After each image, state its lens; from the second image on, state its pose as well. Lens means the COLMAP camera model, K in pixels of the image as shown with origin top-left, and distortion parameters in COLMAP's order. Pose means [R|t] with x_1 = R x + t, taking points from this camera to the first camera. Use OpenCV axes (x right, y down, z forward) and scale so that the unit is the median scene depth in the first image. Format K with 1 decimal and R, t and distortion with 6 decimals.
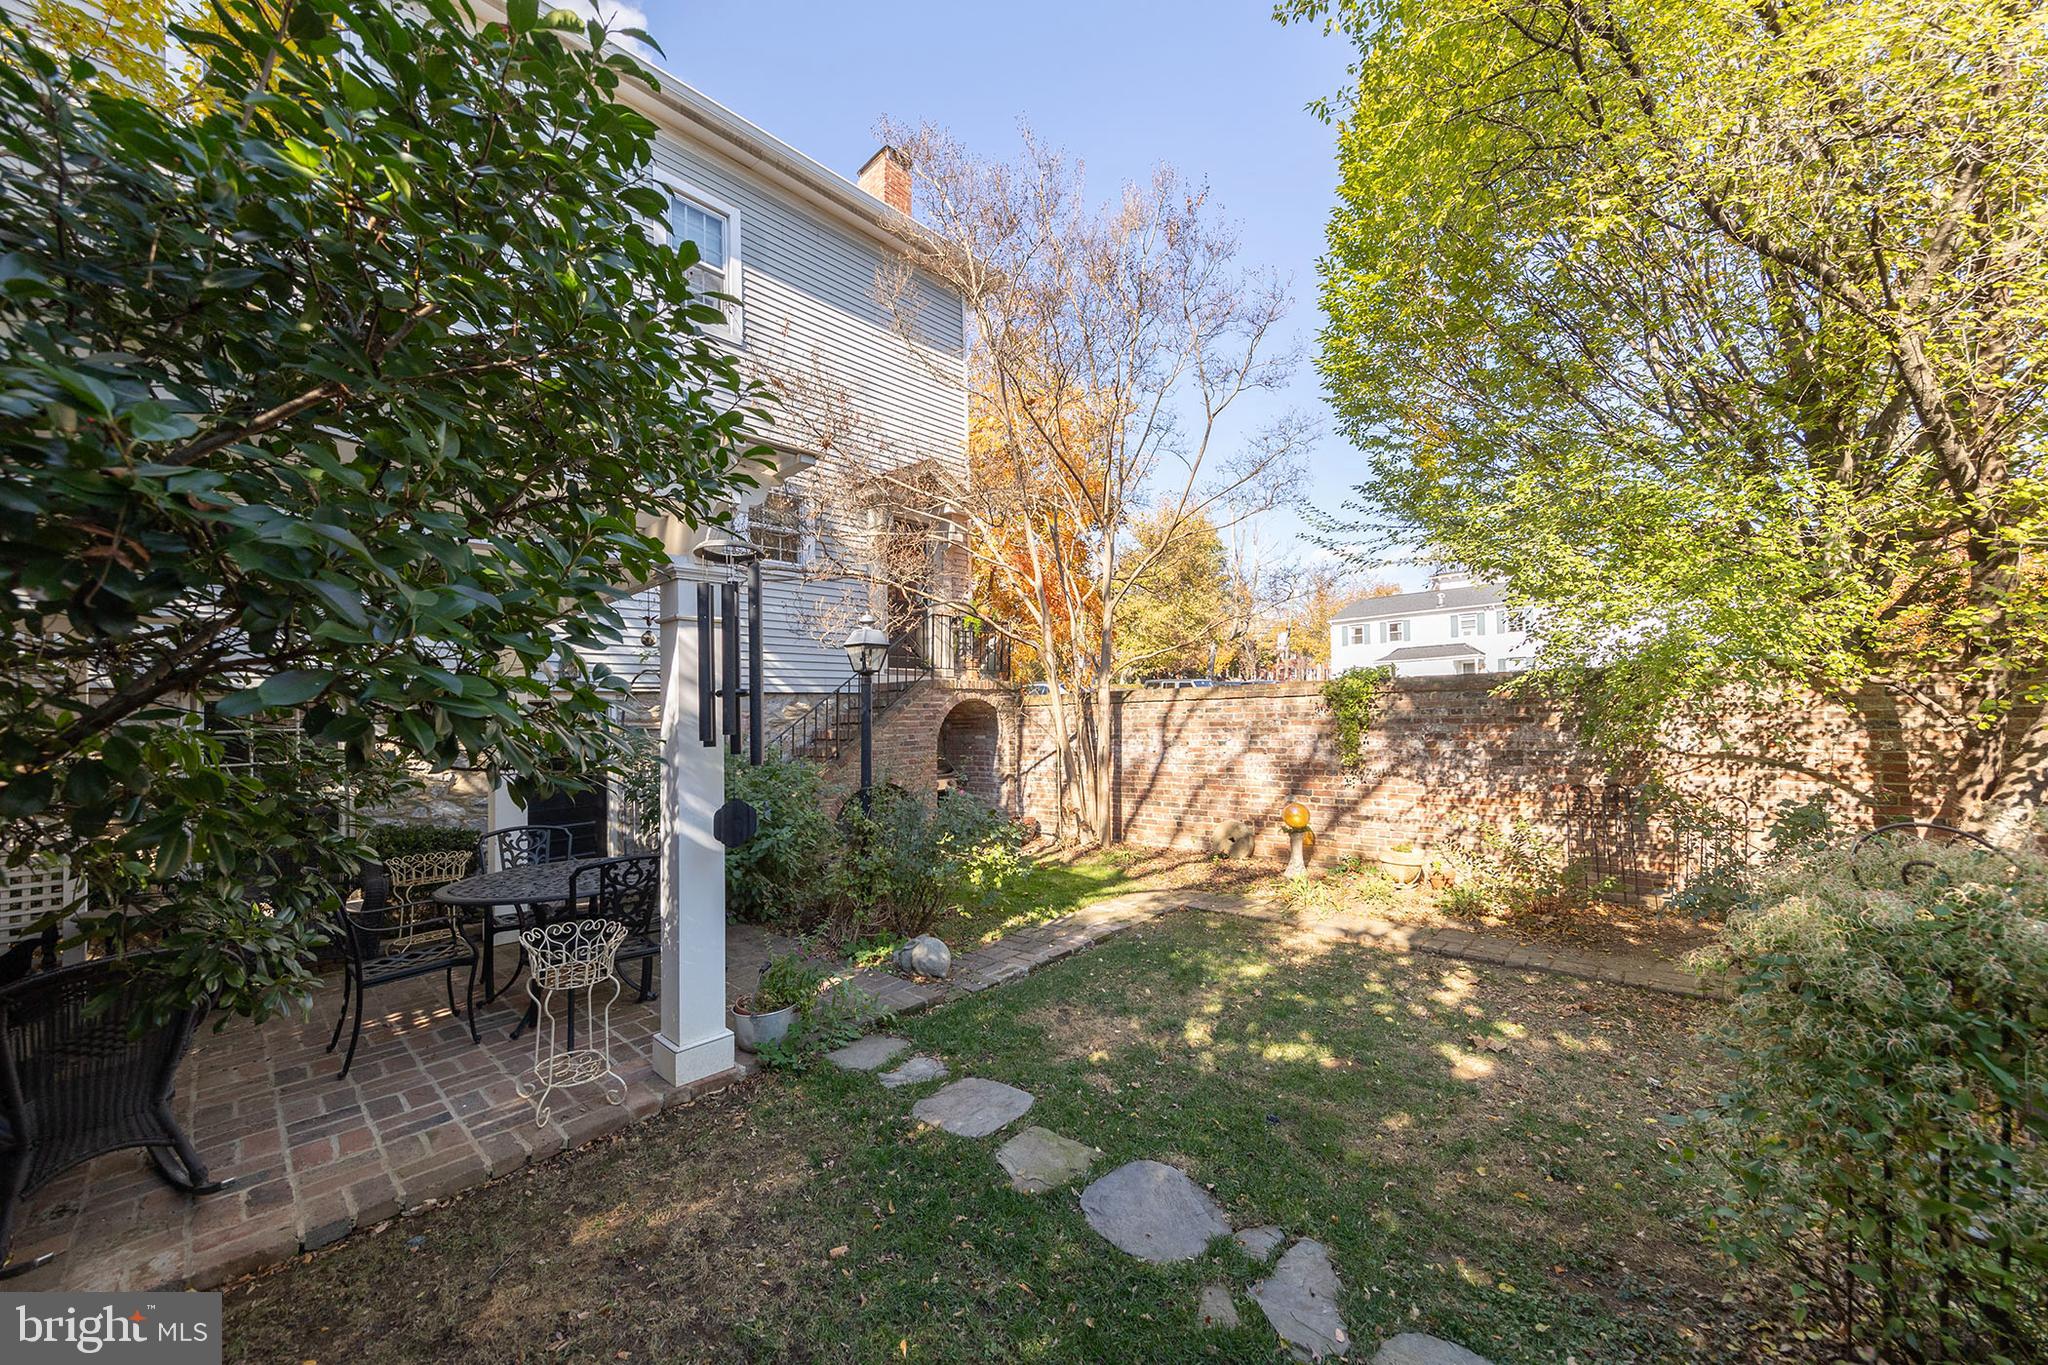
lens RADIAL K [[739.1, 0, 1017.0], [0, 739.1, 690.2], [0, 0, 1]] dist [0.000150, -0.000047]
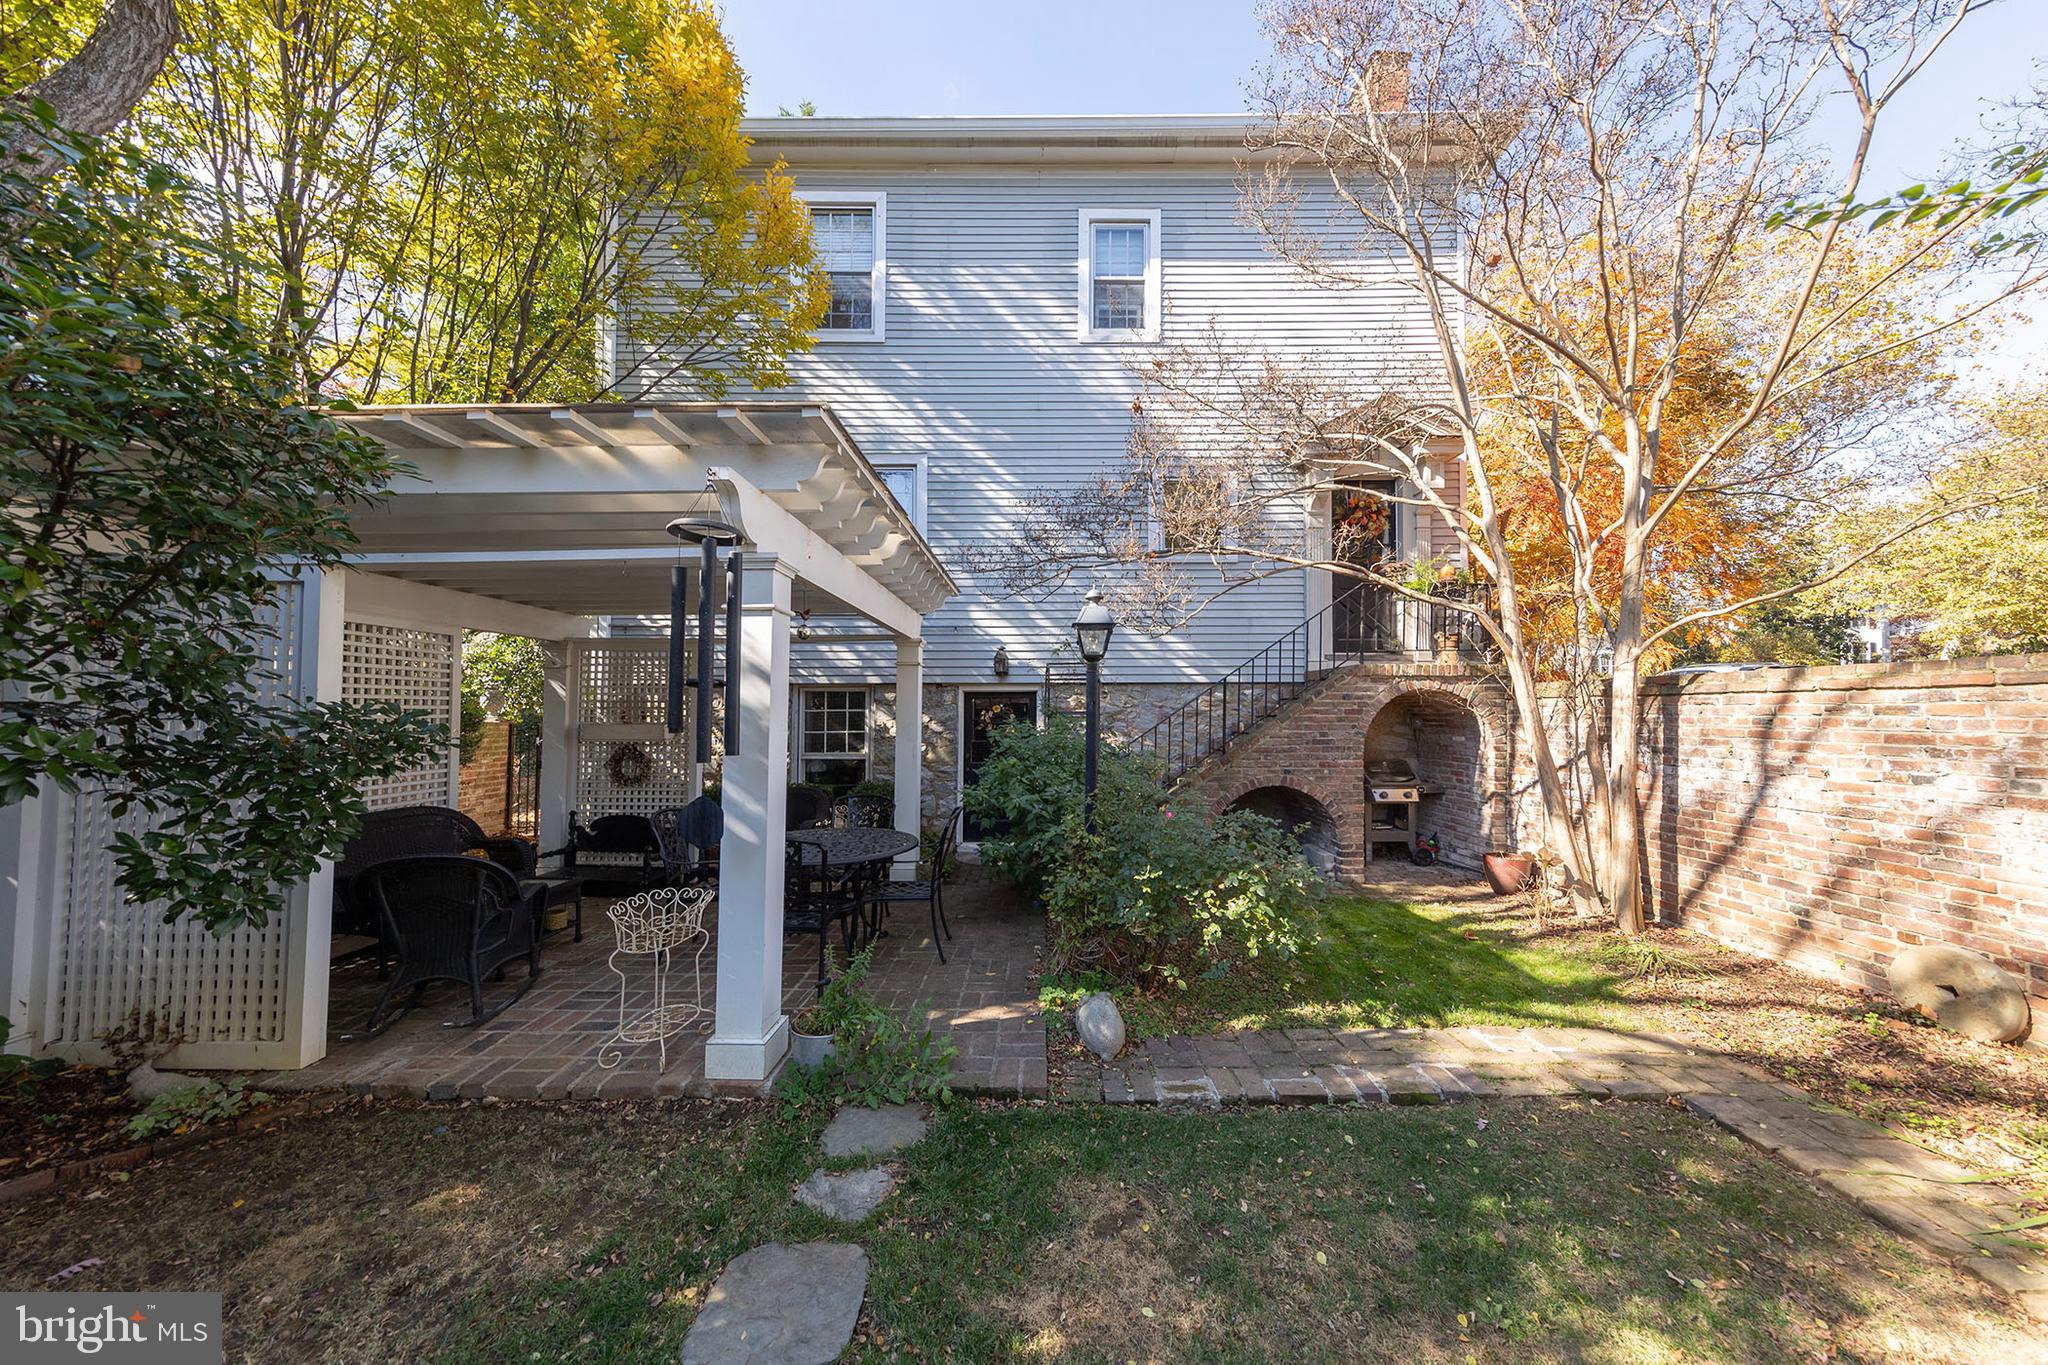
lens RADIAL K [[658.5, 0, 1053.5], [0, 658.5, 685.7], [0, 0, 1]] dist [0.007577, -0.001156]
pose [[0.685545, -0.005648, -0.728008, 0.292347], [0.010721, 0.999940, 0.002339, 0.005234], [0.727951, -0.009408, 0.685565, 0.417429]]
